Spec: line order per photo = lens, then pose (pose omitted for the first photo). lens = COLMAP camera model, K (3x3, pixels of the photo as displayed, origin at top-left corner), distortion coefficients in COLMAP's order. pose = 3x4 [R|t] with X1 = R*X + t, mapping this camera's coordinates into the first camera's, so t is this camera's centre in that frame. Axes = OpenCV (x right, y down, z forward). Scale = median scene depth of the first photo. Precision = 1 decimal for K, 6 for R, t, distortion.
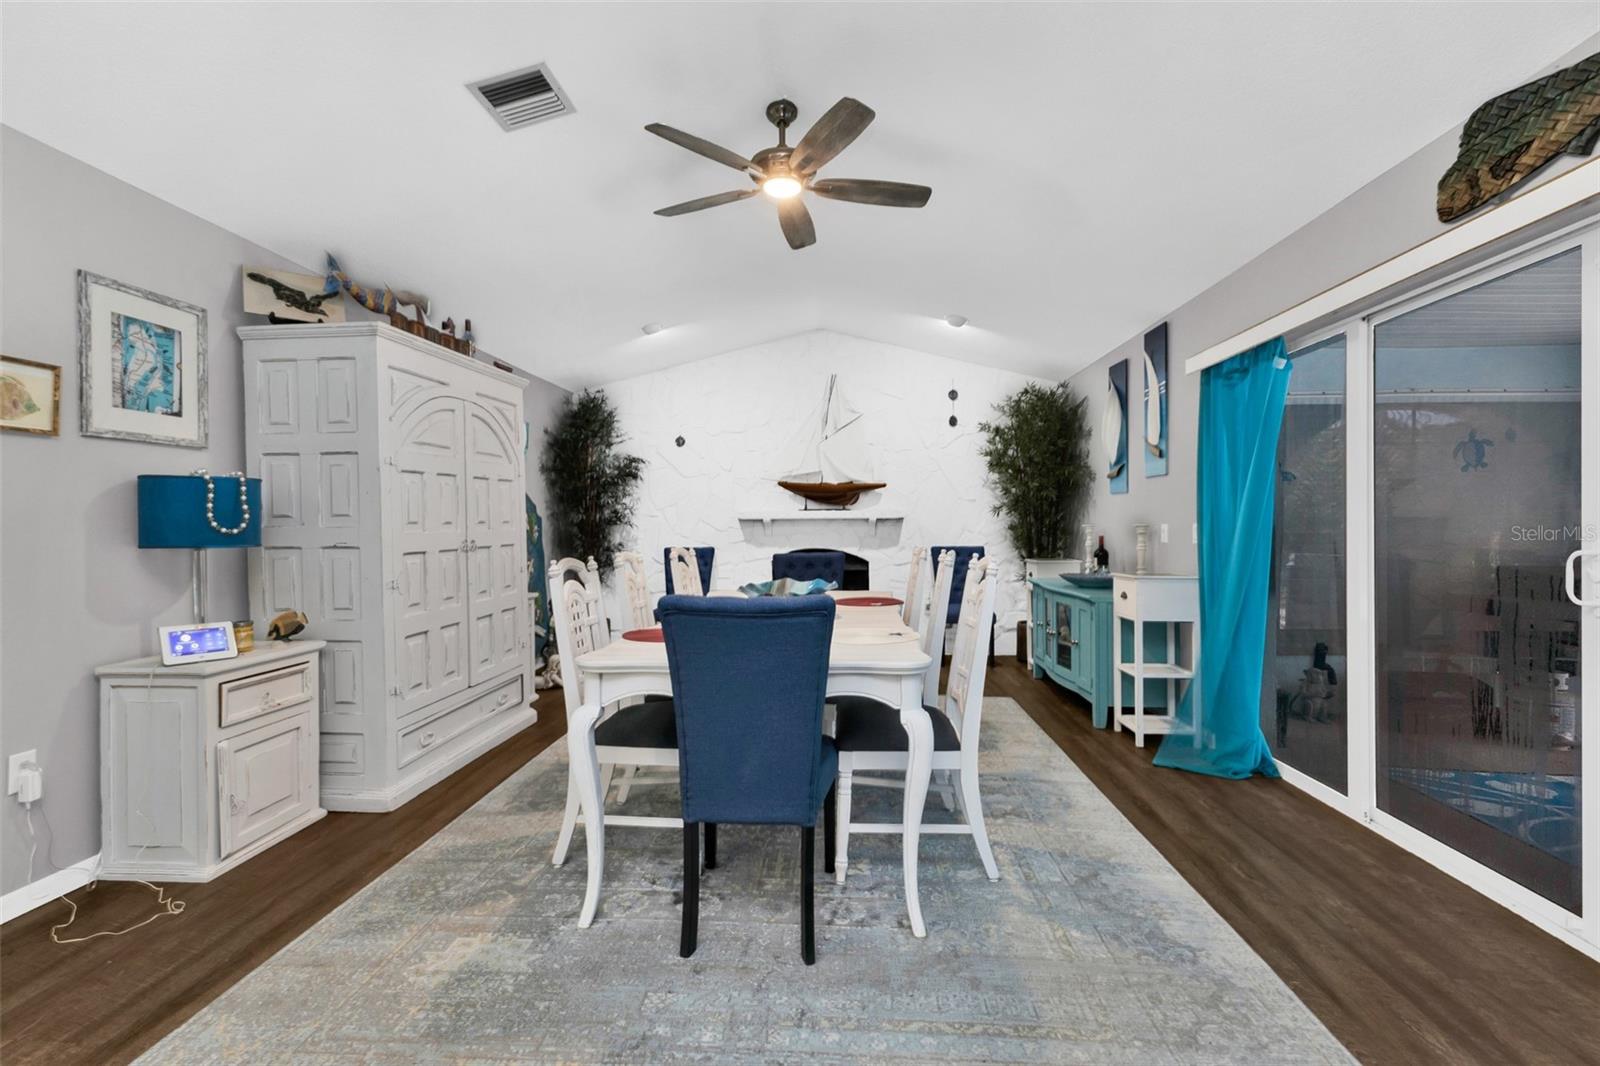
lens RADIAL K [[680.2, 0, 816.8], [0, 680.2, 530.2], [0, 0, 1]] dist [0.020462, -0.008975]
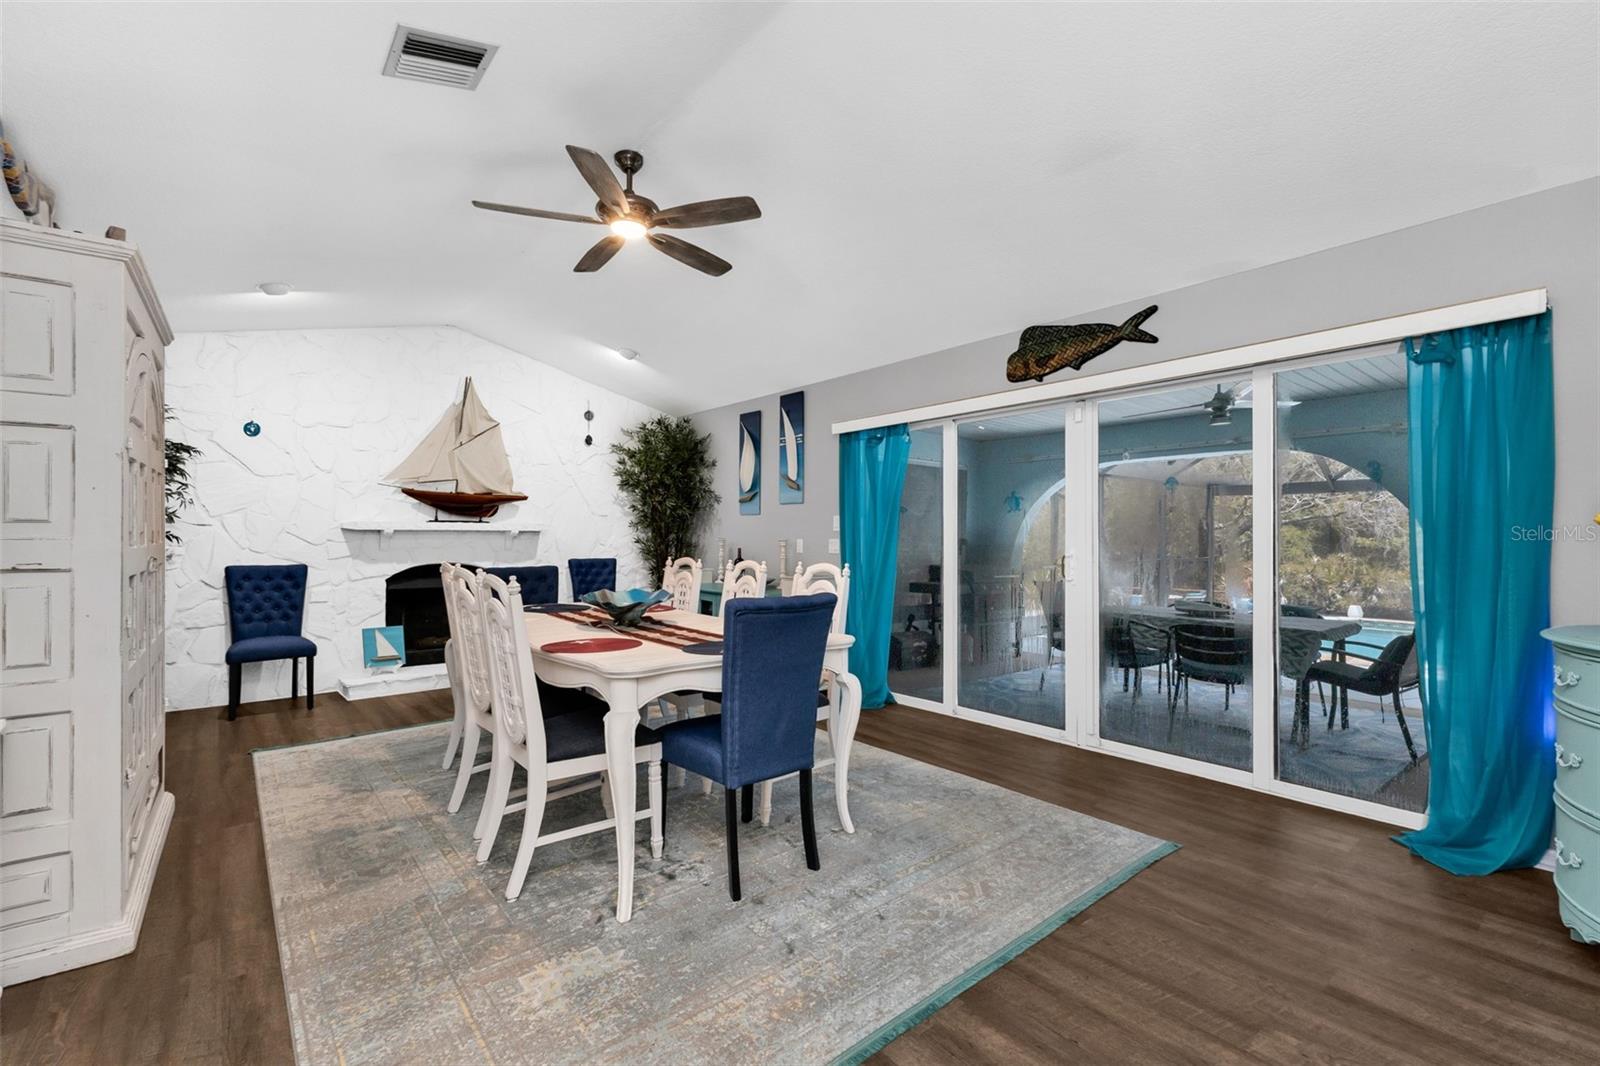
lens RADIAL K [[669.1, 0, 800.0], [0, 669.1, 533.0], [0, 0, 1]] dist [0.016116, 0.000073]
pose [[0.734306, 0.011180, 0.678727, -0.583962], [-0.000808, 0.999878, -0.015596, -0.000815], [-0.678818, 0.010904, 0.734225, 0.034573]]
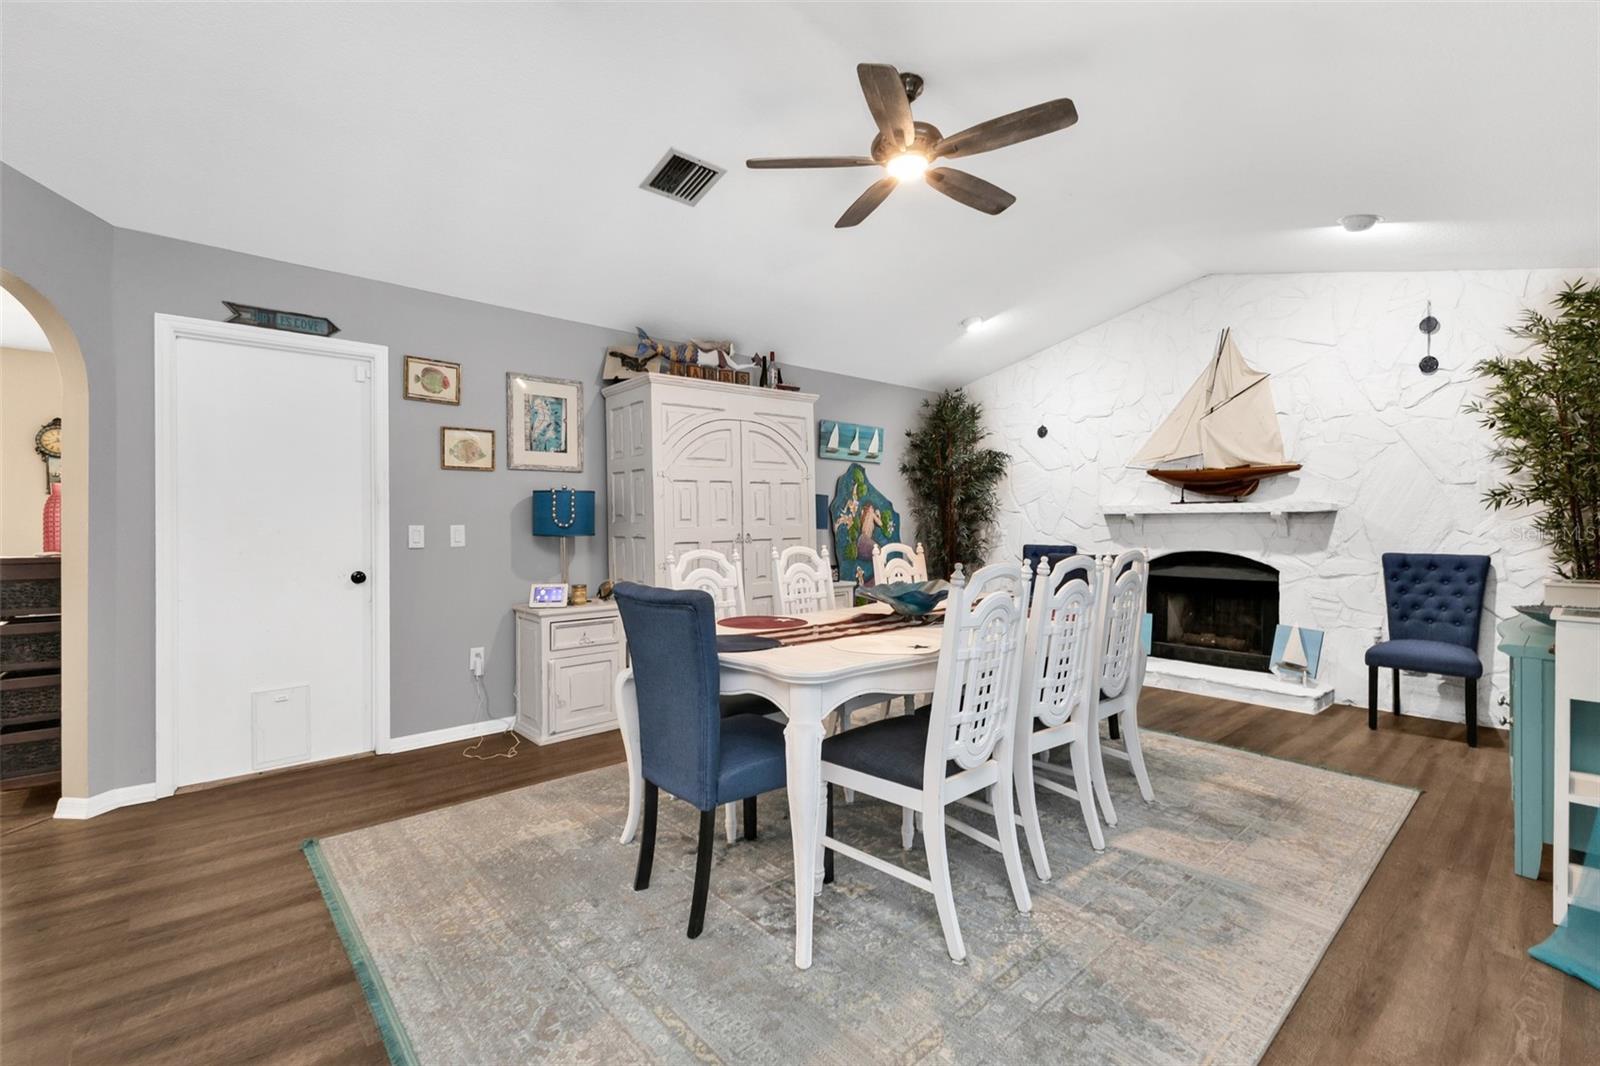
lens RADIAL K [[698.1, 0, 823.3], [0, 698.1, 528.8], [0, 0, 1]] dist [0.002600, 0.000477]
pose [[0.721174, 0.009148, -0.692694, 0.550823], [-0.006199, 0.999958, 0.006751, -0.004073], [0.692727, -0.000575, 0.721200, 0.227761]]
